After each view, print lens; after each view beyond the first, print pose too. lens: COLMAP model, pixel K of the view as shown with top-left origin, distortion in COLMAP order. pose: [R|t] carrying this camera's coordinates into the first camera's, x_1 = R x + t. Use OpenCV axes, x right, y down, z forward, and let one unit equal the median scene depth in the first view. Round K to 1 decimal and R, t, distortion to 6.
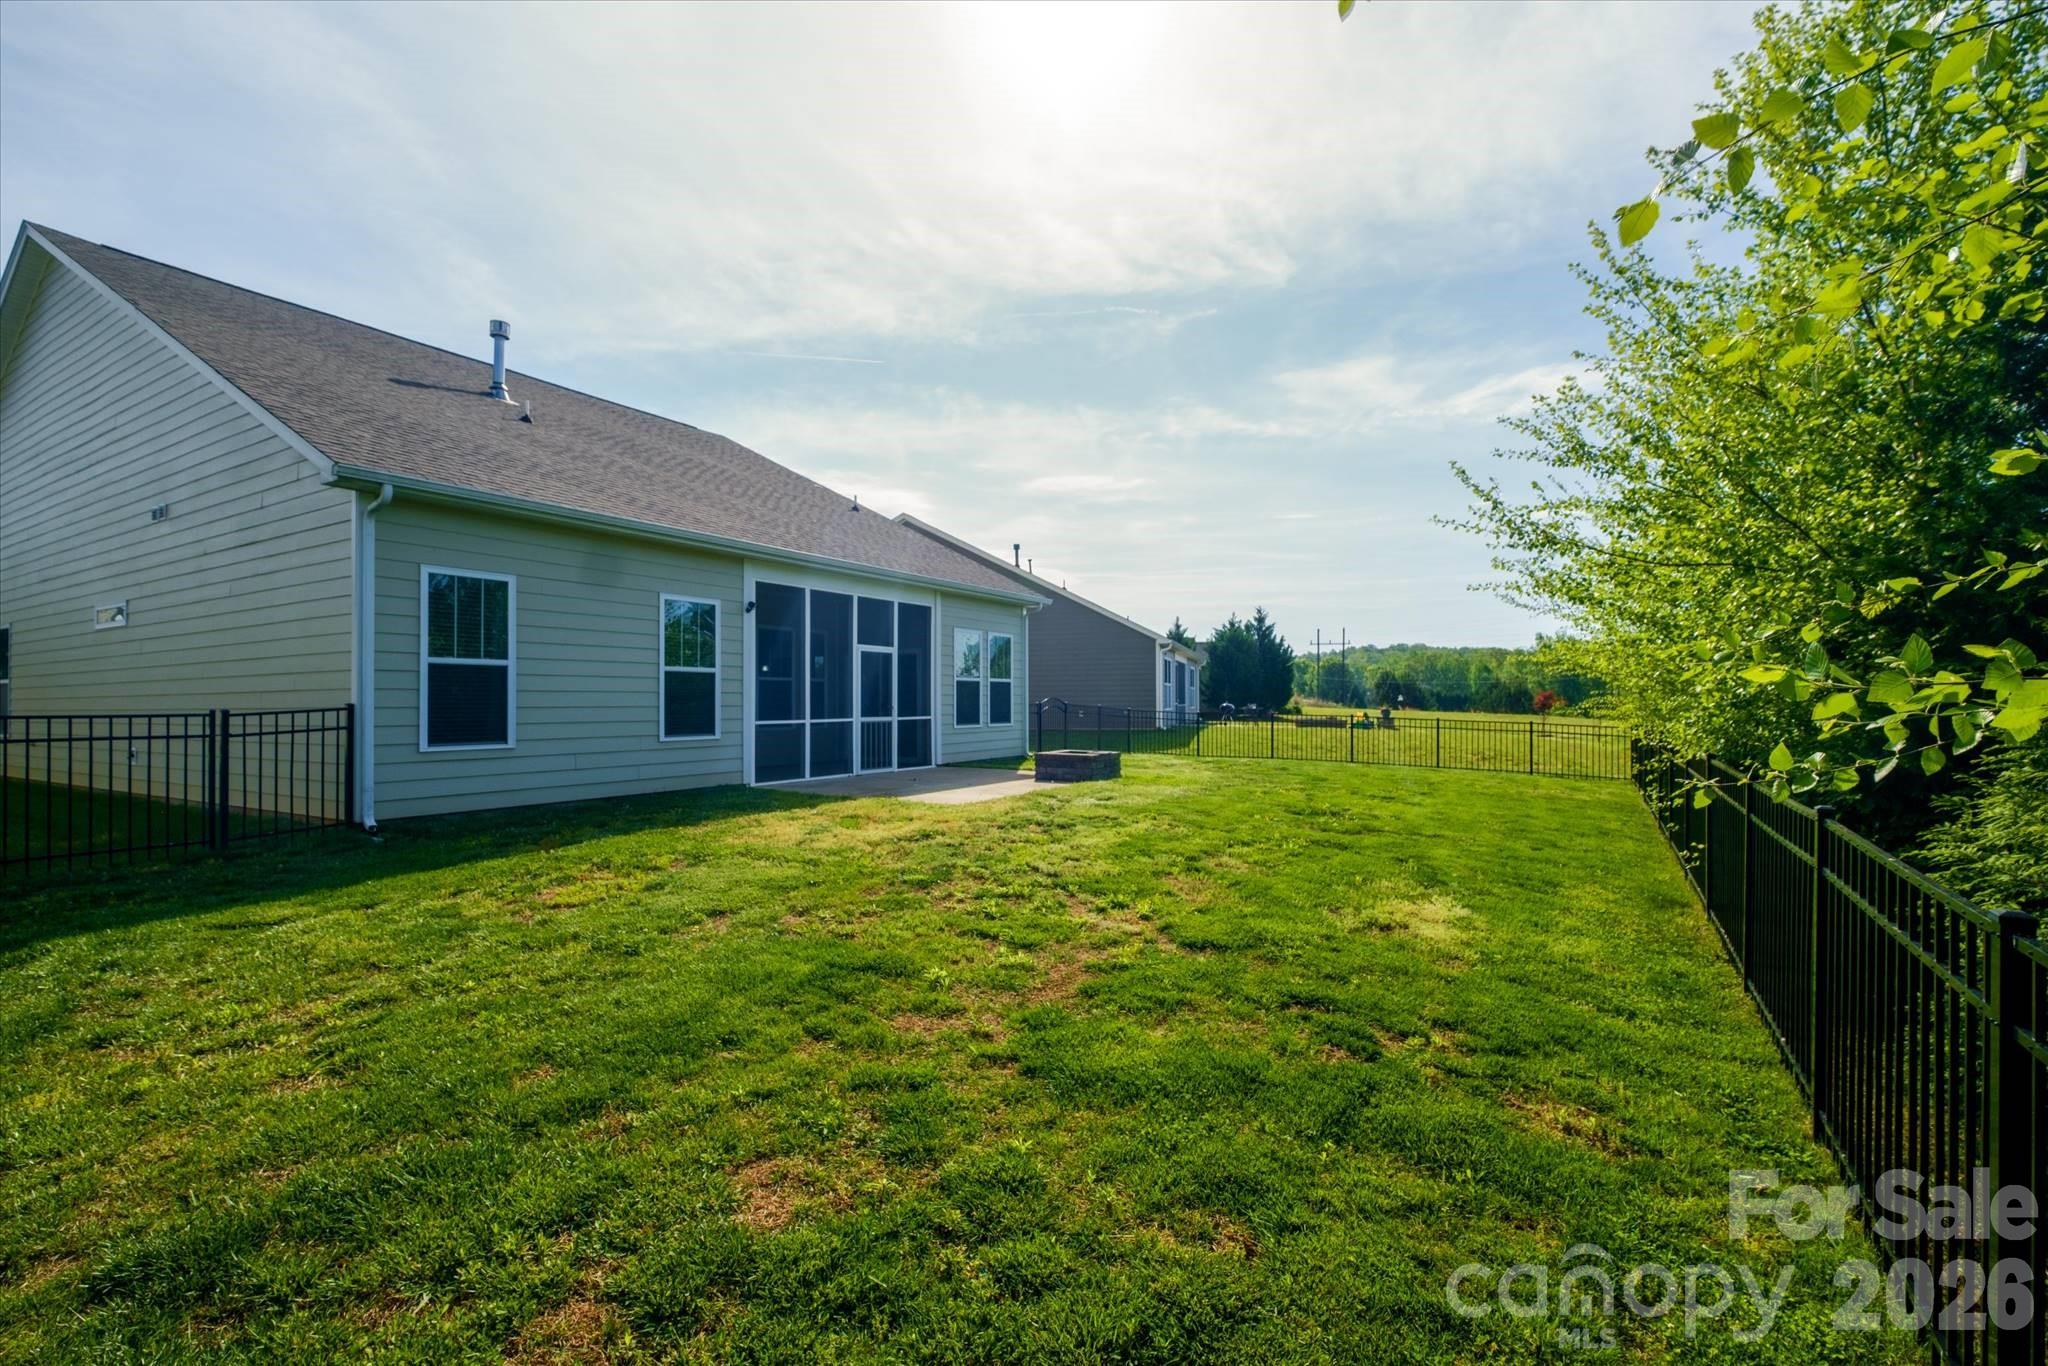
lens RADIAL K [[942.1, 0, 1027.4], [0, 942.1, 714.4], [0, 0, 1]] dist [0.000196, -0.000019]
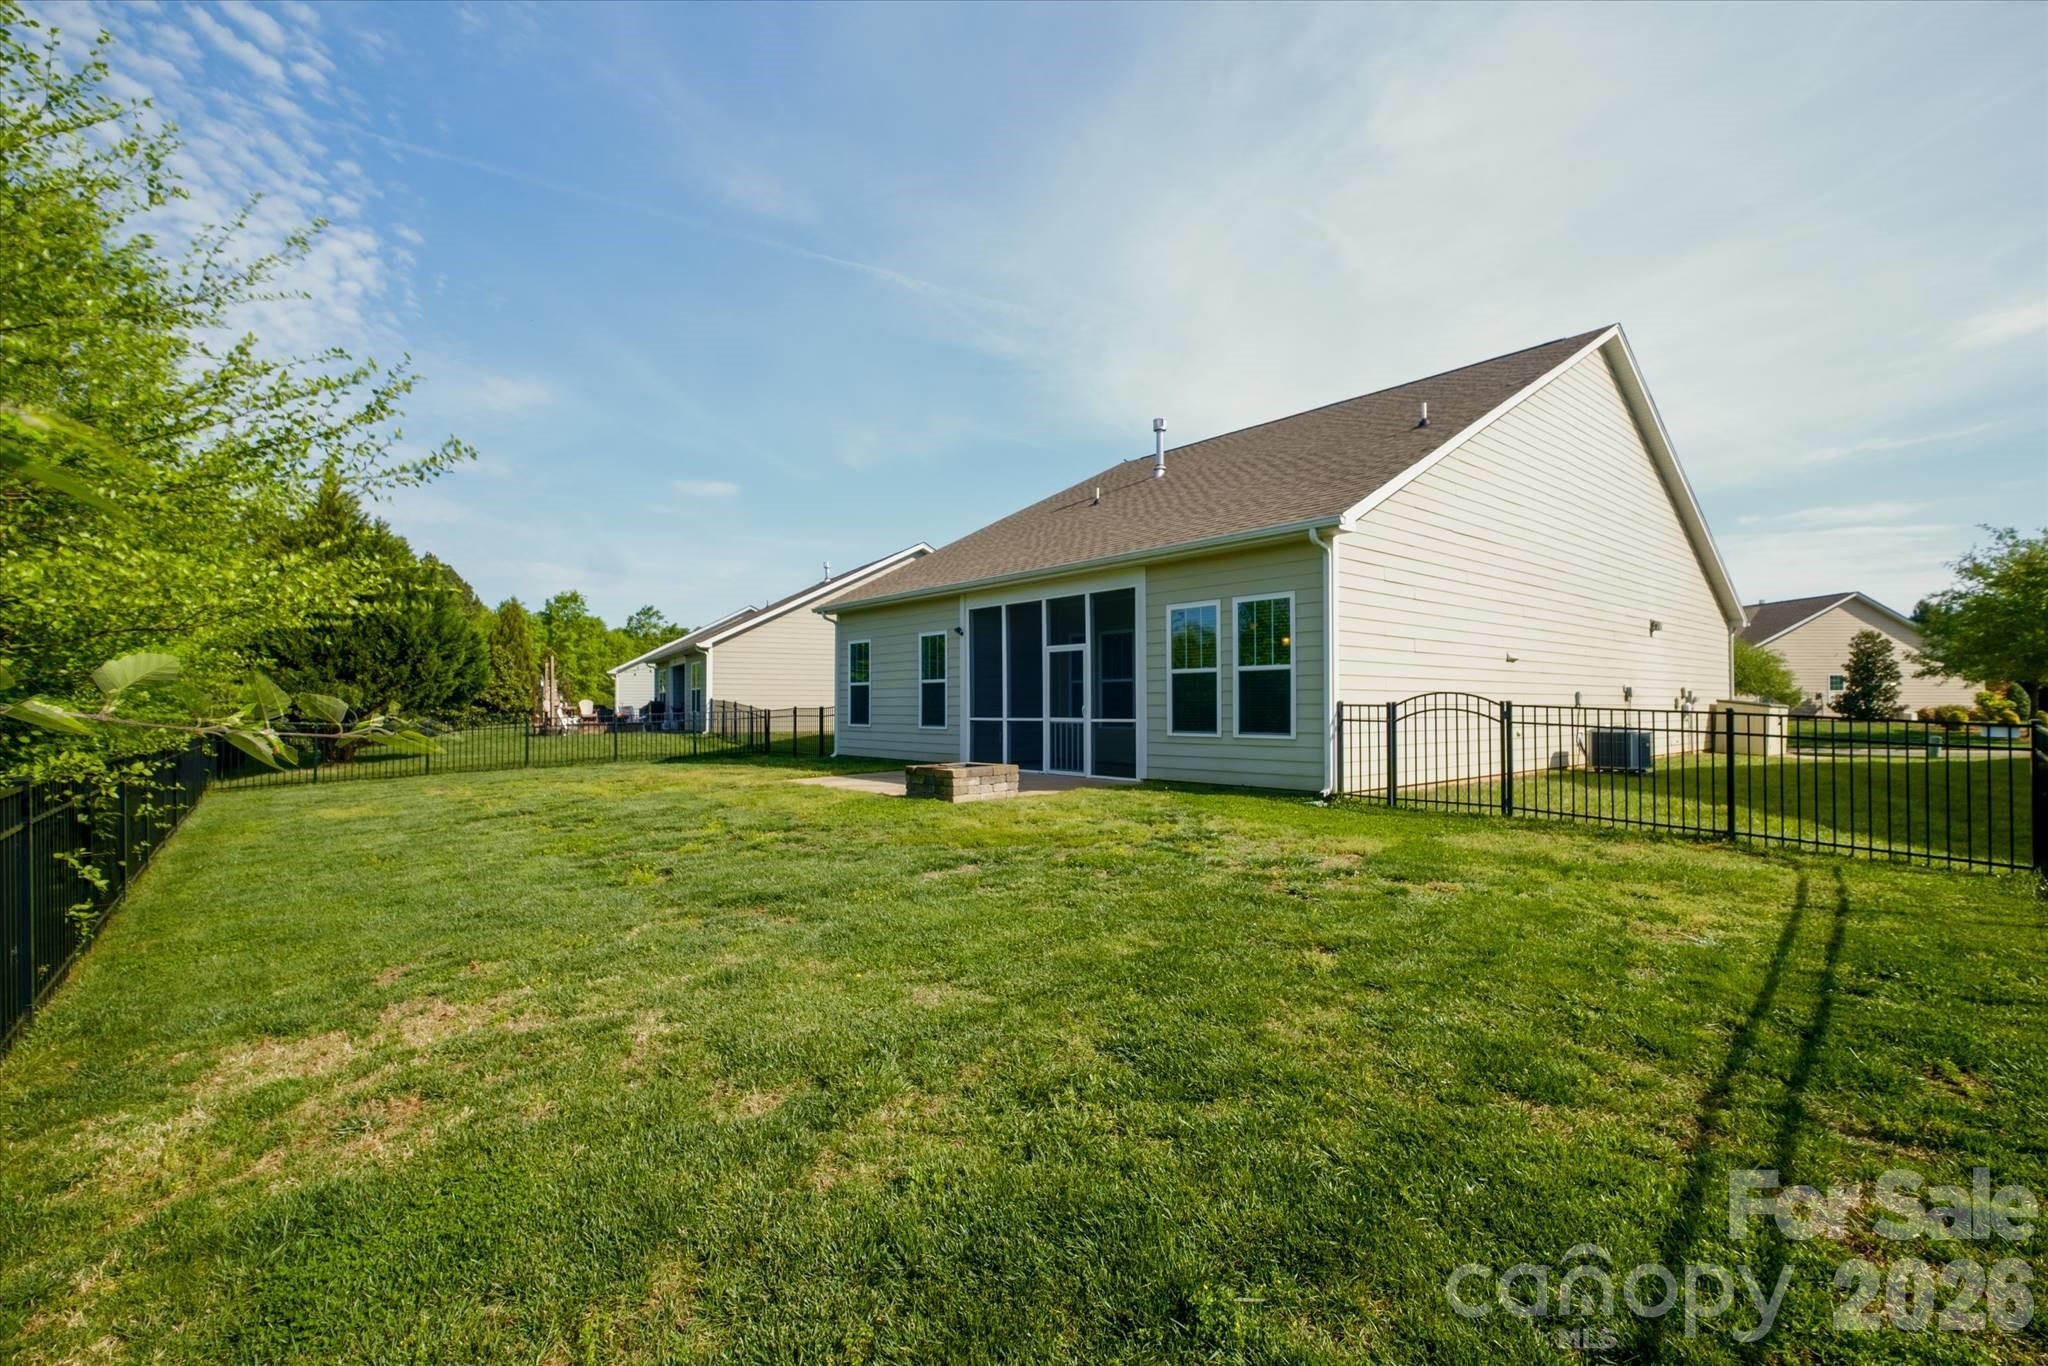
lens RADIAL K [[850.5, 0, 1024.0], [0, 850.5, 683.0], [0, 0, 1]] dist [-0.000480, -0.000013]
pose [[-0.296404, -0.016065, -0.954928, 0.703188], [-0.002537, 0.999868, -0.016033, -0.019215], [0.955059, -0.002329, -0.296406, 1.238173]]
